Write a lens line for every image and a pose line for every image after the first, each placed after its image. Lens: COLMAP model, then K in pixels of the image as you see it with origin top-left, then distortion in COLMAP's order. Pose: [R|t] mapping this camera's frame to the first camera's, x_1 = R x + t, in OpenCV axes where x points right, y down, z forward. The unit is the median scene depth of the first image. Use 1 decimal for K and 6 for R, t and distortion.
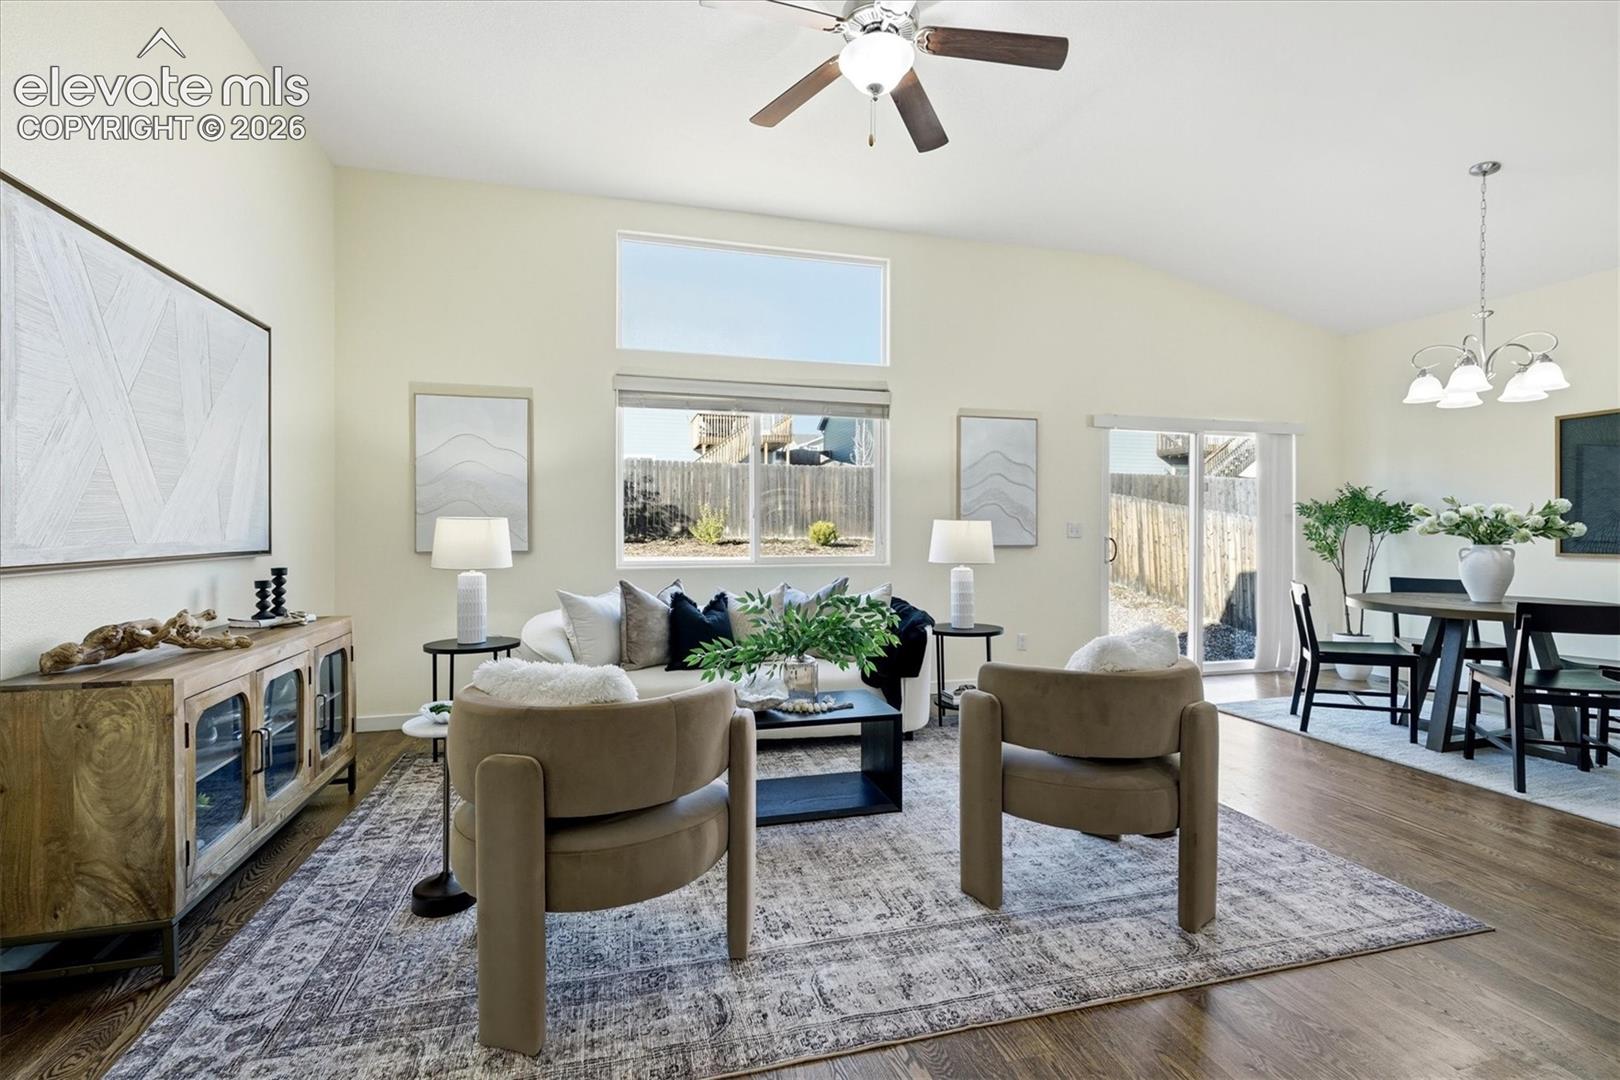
lens RADIAL K [[726.1, 0, 805.4], [0, 726.1, 532.9], [0, 0, 1]] dist [0.000753, -0.000118]
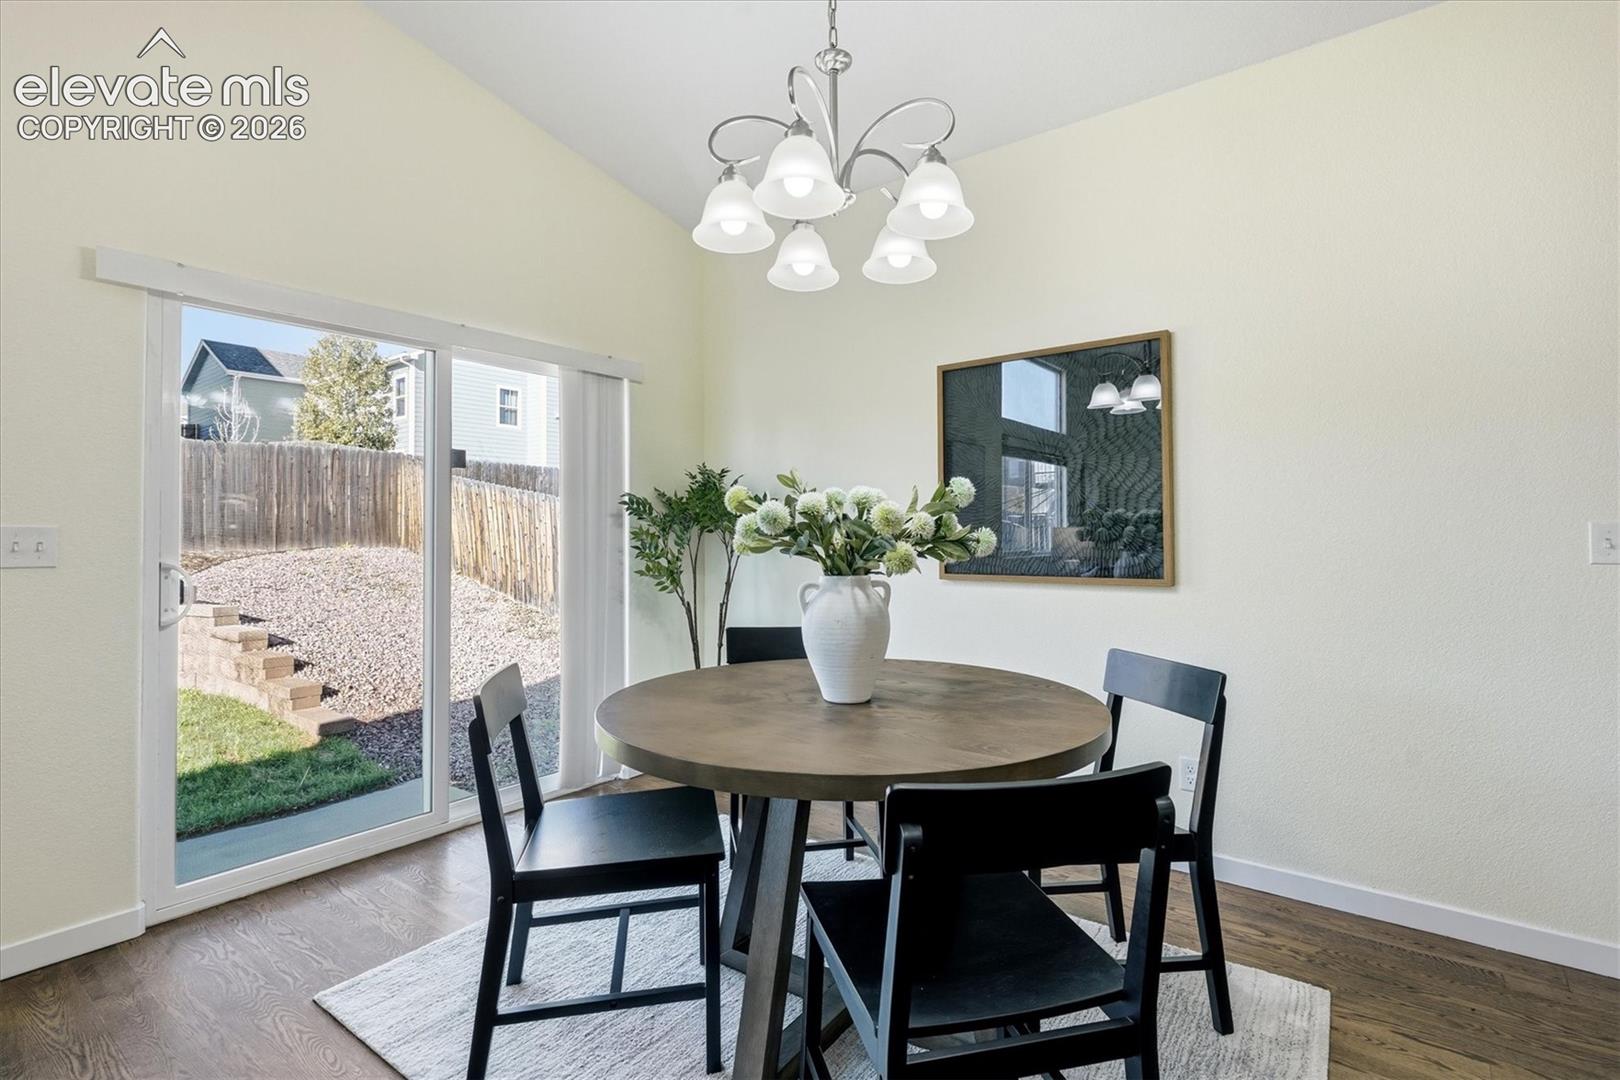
lens RADIAL K [[769.8, 0, 810.0], [0, 769.8, 540.0], [0, 0, 1]] dist [-0.000349, -0.000509]
pose [[0.792417, -0.012018, 0.609861, 0.620981], [0.010208, 0.999927, 0.006441, -0.009569], [-0.609894, 0.001122, 0.792482, 0.625912]]
